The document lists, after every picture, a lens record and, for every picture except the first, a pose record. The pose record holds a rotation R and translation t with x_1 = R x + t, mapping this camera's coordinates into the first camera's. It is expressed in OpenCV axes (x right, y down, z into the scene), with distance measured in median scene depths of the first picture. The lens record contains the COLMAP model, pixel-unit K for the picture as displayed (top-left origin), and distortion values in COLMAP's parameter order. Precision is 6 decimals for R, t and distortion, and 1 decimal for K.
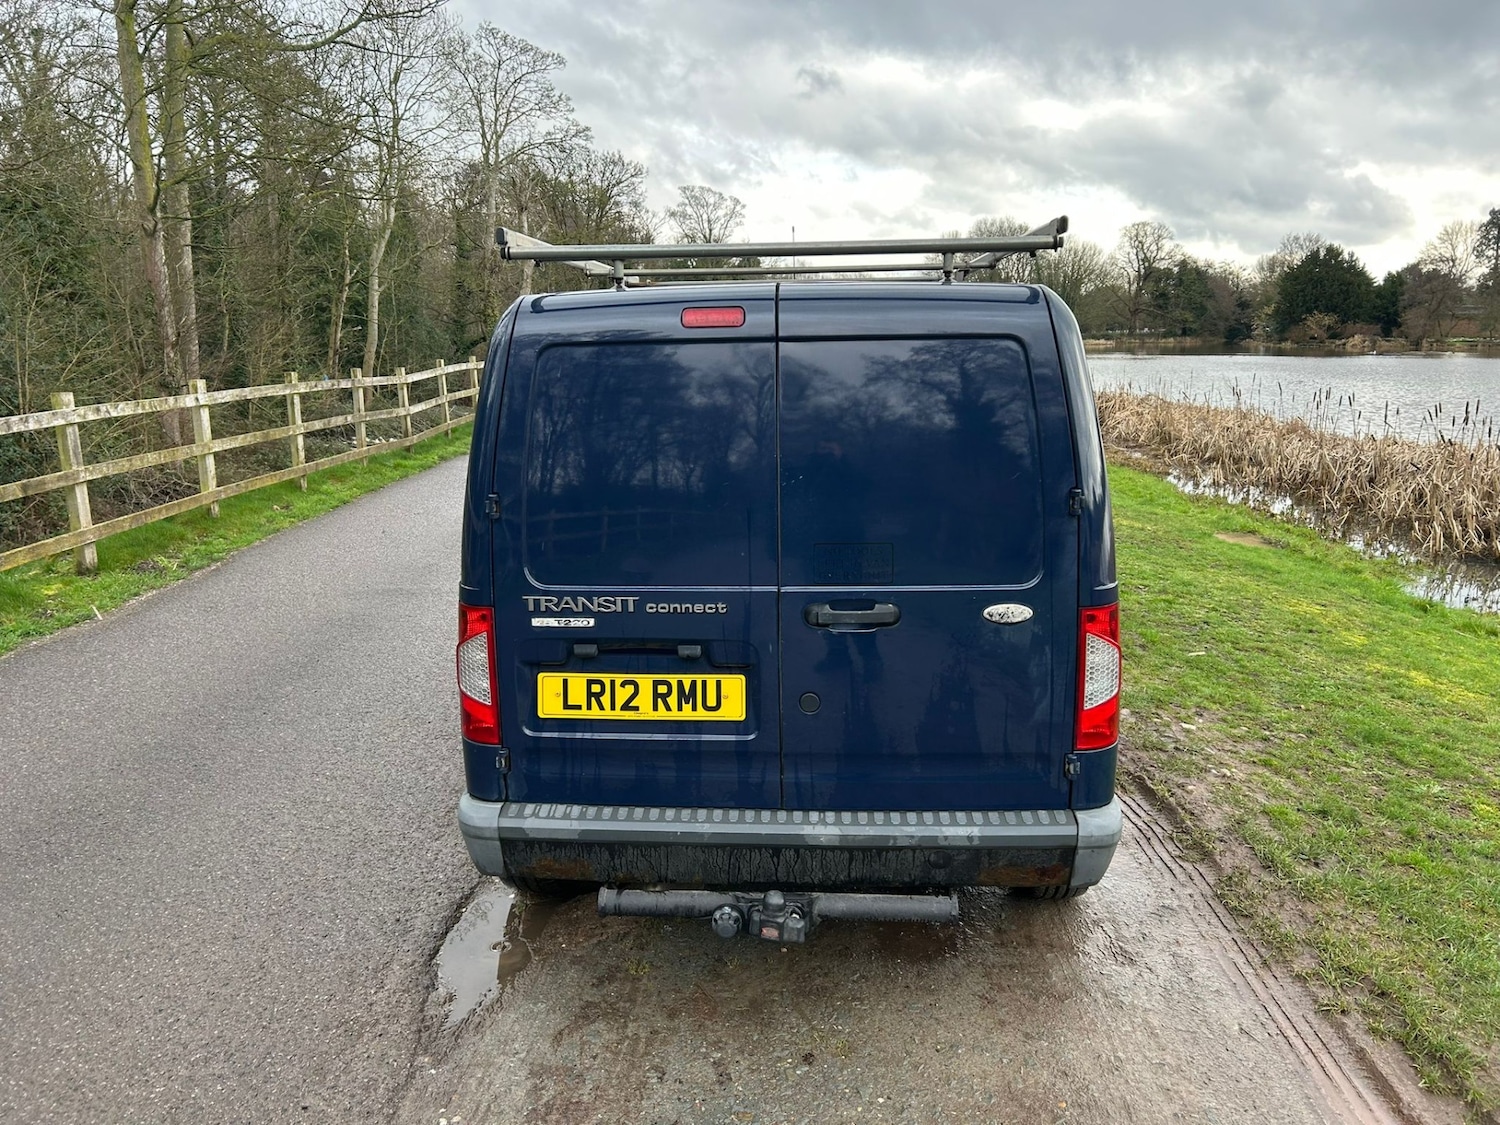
lens RADIAL K [[1129.8, 0, 715.5], [0, 1129.8, 533.5], [0, 0, 1]] dist [0.055589, -0.050243]
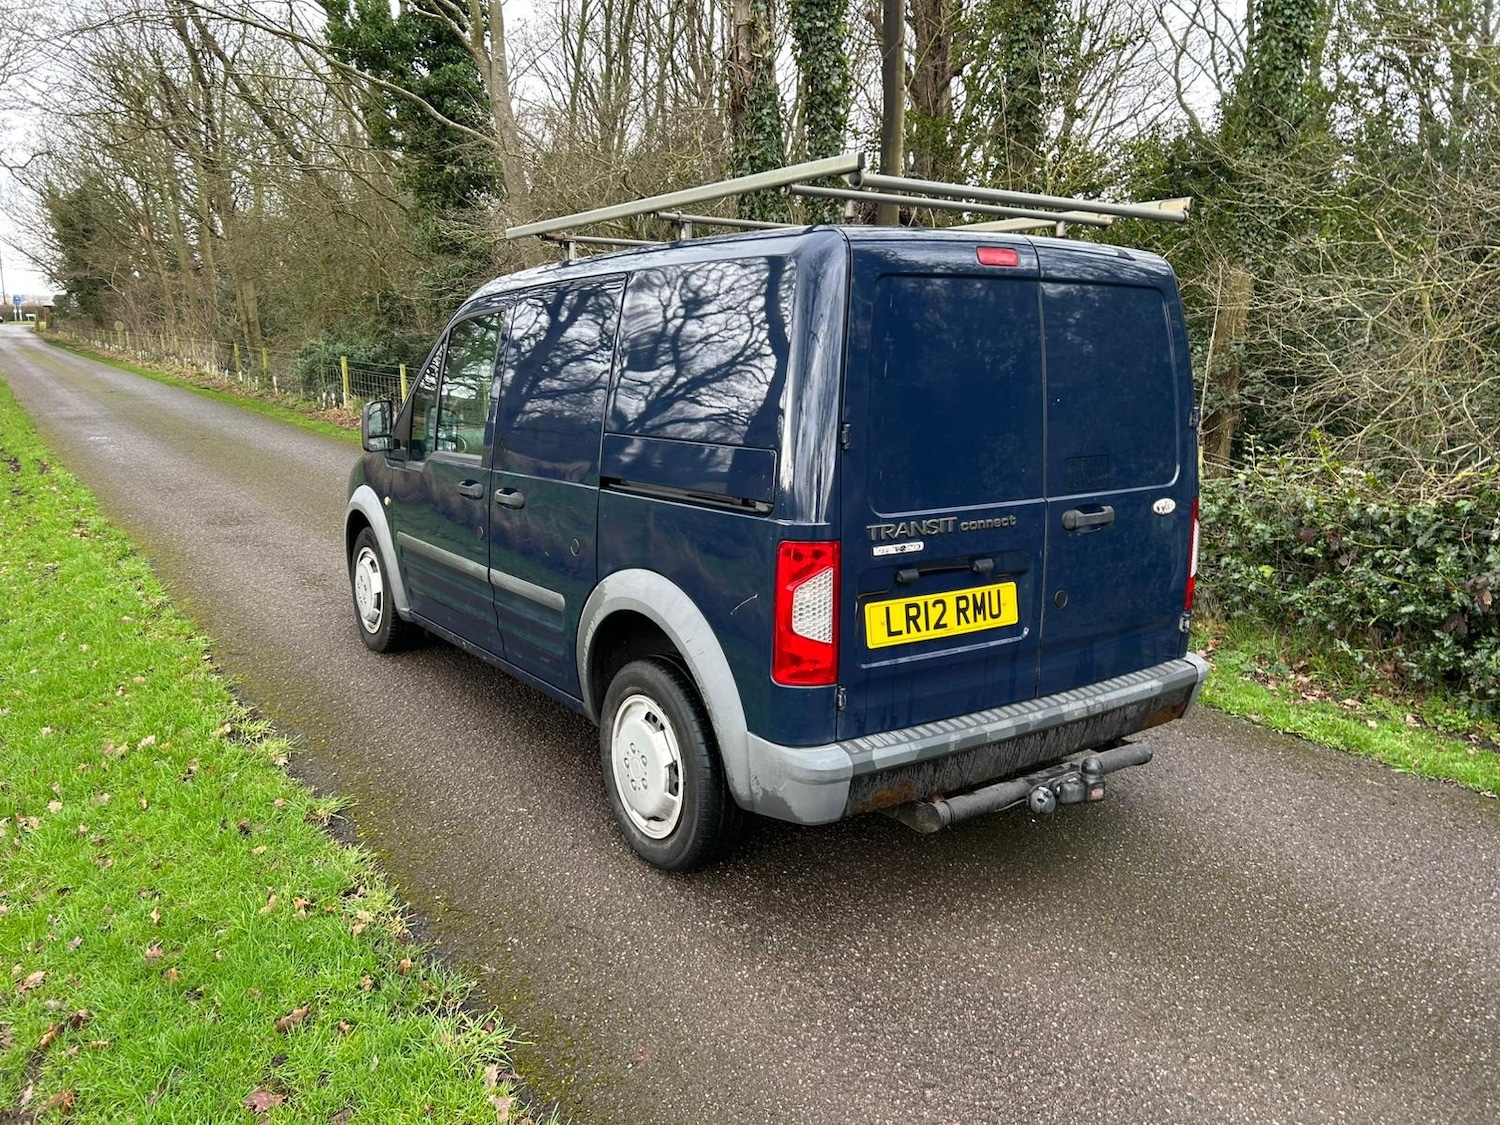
lens RADIAL K [[1141.1, 0, 754.7], [0, 1141.1, 554.5], [0, 0, 1]] dist [0.047902, -0.050476]
pose [[0.772923, -0.089527, 0.628152, -0.868157], [0.090240, 0.995443, 0.030836, 0.040454], [-0.628050, 0.032851, 0.777479, 0.284375]]
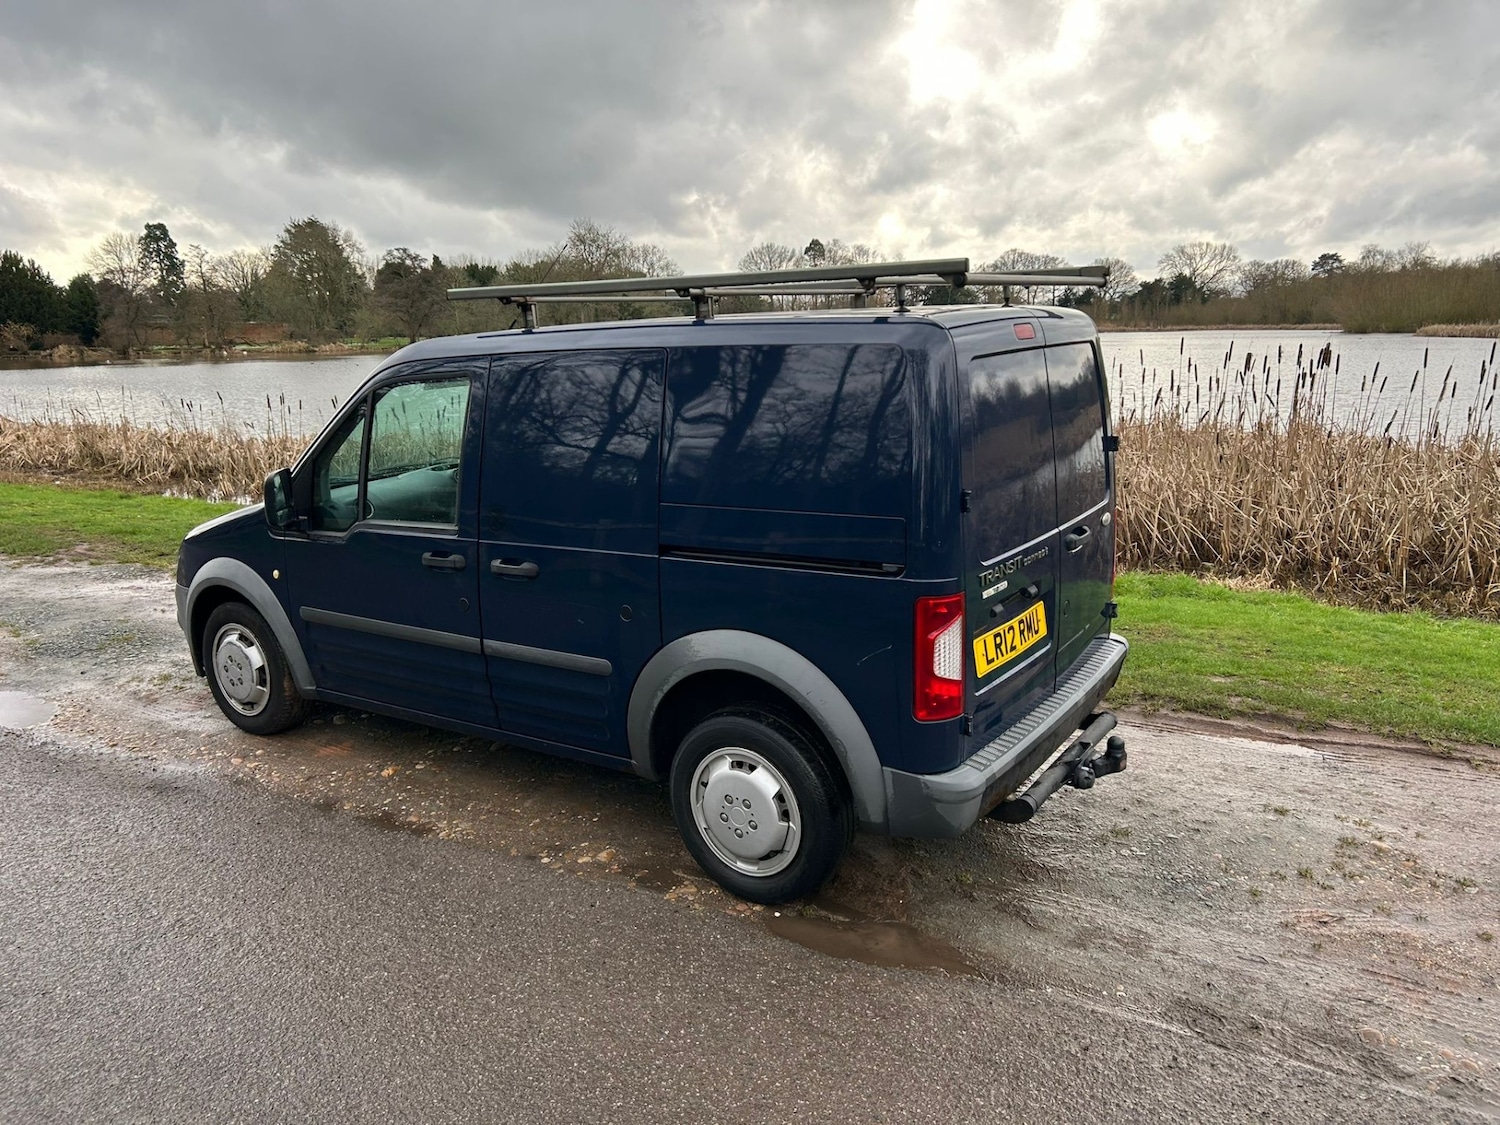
lens RADIAL K [[1141.1, 0, 754.7], [0, 1141.1, 554.5], [0, 0, 1]] dist [0.047902, -0.050476]
pose [[0.494731, -0.182840, 0.849594, -1.255019], [0.175778, 0.978464, 0.108216, -0.129411], [-0.851083, 0.095803, 0.516216, 0.588245]]
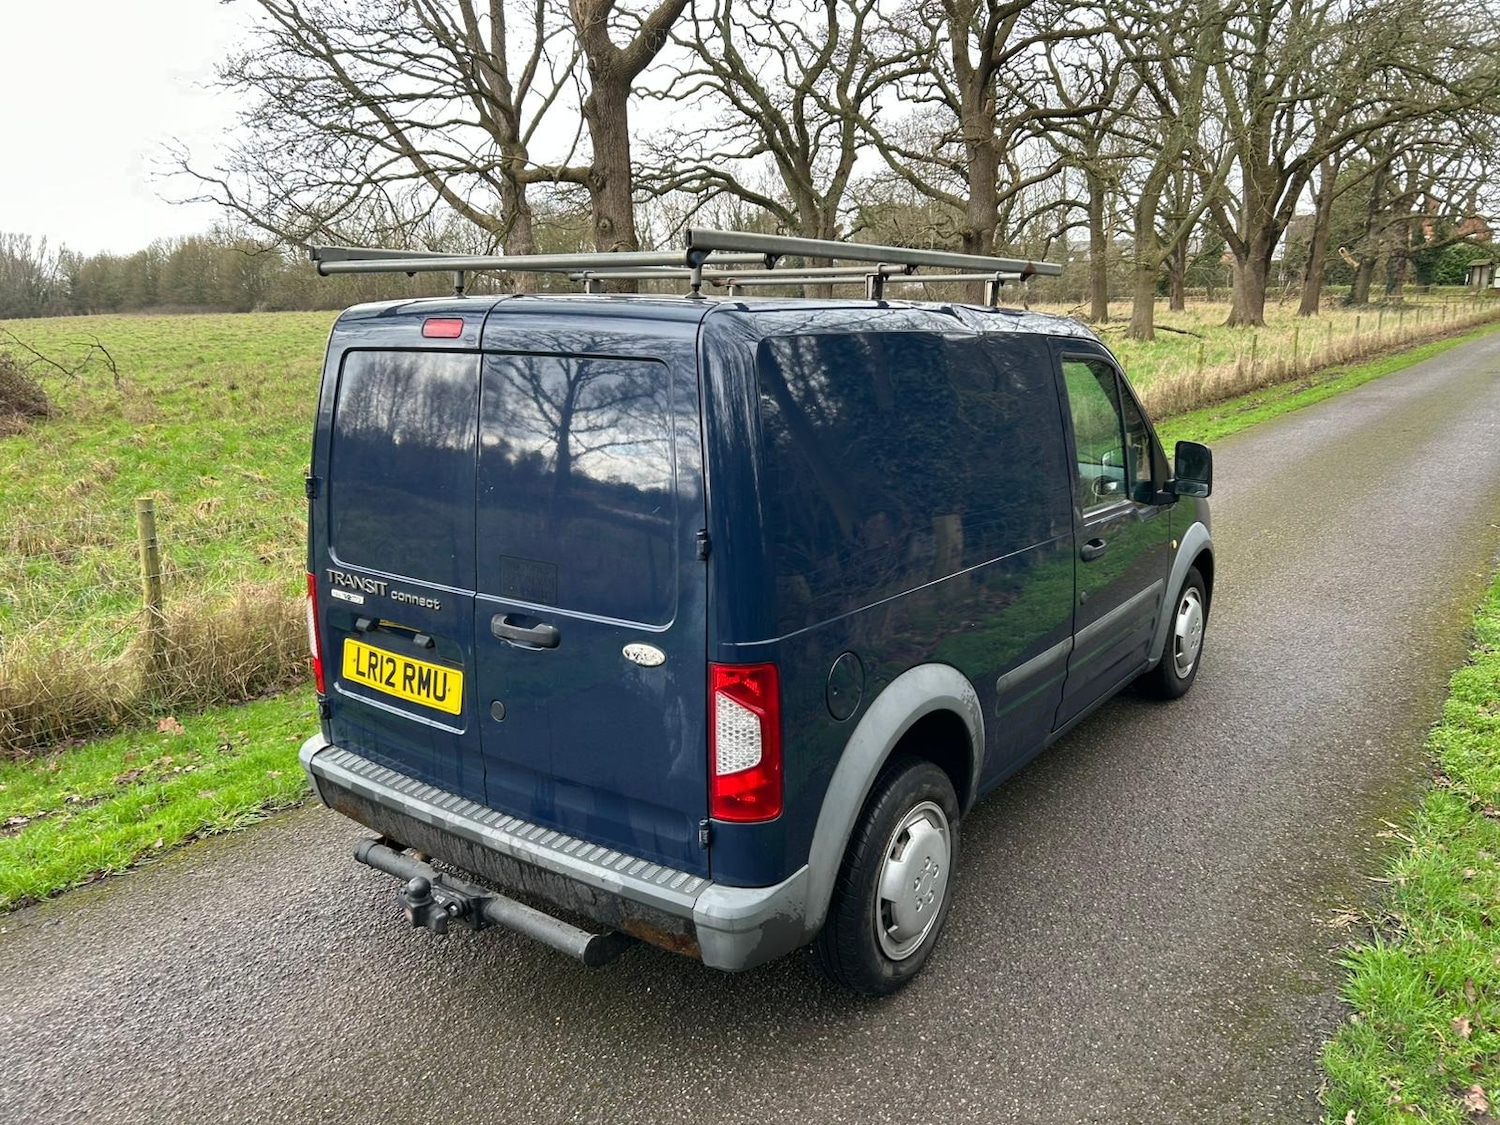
lens RADIAL K [[1141.1, 0, 754.7], [0, 1141.1, 554.5], [0, 0, 1]] dist [0.047902, -0.050476]
pose [[0.847994, 0.127281, -0.514495, 0.773702], [-0.106921, 0.991860, 0.069148, -0.082428], [0.519109, -0.003627, 0.854700, 0.241199]]
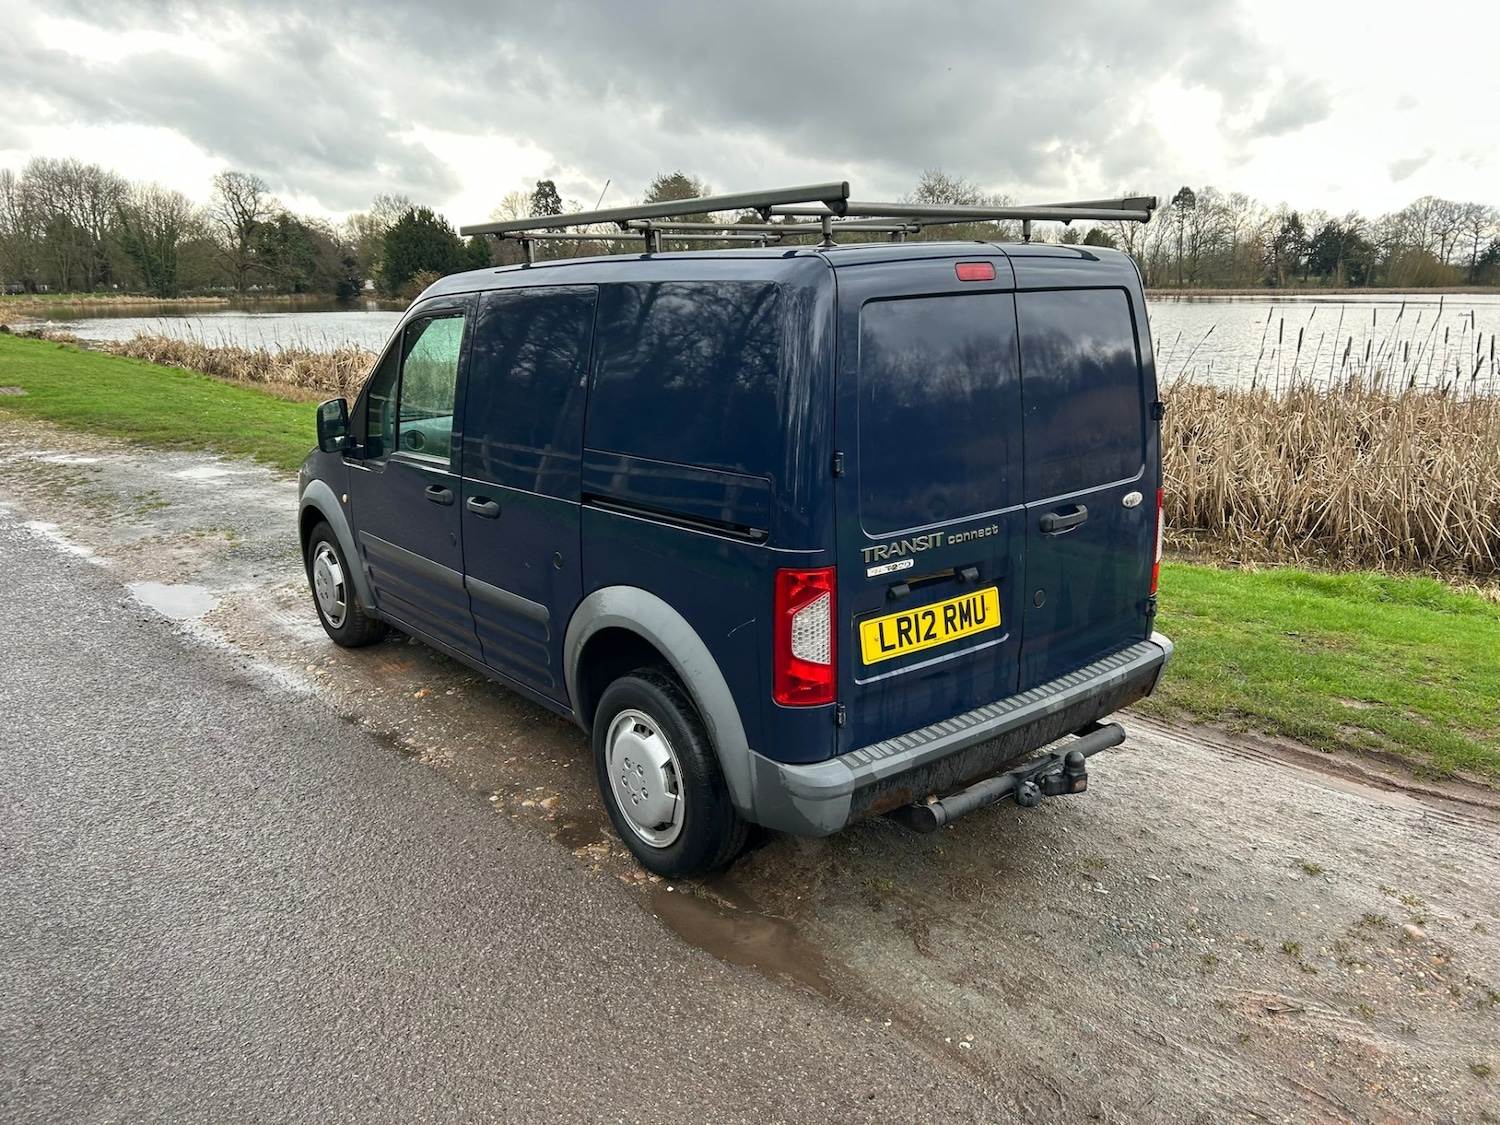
lens RADIAL K [[1137.8, 0, 739.4], [0, 1137.8, 560.2], [0, 0, 1]] dist [0.050876, -0.055870]
pose [[0.733060, -0.166291, 0.659523, -0.916131], [0.128307, 0.986053, 0.106007, -0.056318], [-0.667953, 0.006912, 0.744172, 0.312244]]
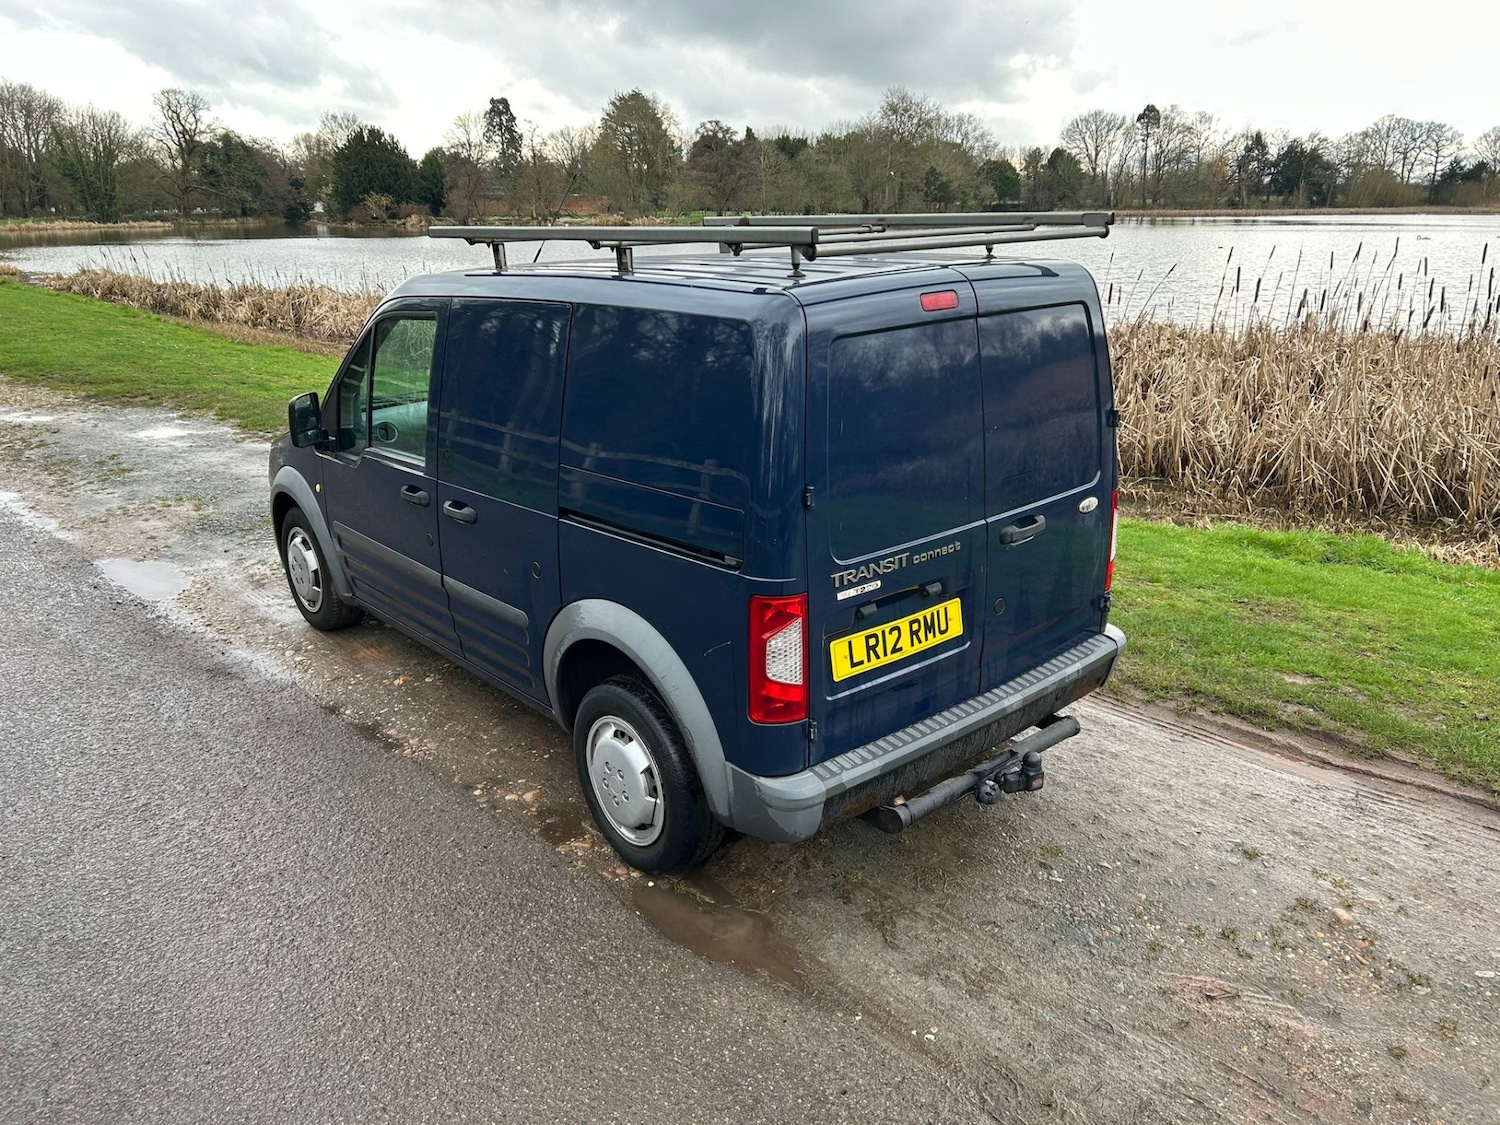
lens RADIAL K [[1139.2, 0, 742.0], [0, 1139.2, 557.7], [0, 0, 1]] dist [0.044723, -0.045209]
pose [[0.708971, -0.215972, 0.671354, -0.934982], [0.135640, 0.975940, 0.170715, -0.152892], [-0.692071, -0.029970, 0.721207, 0.285736]]
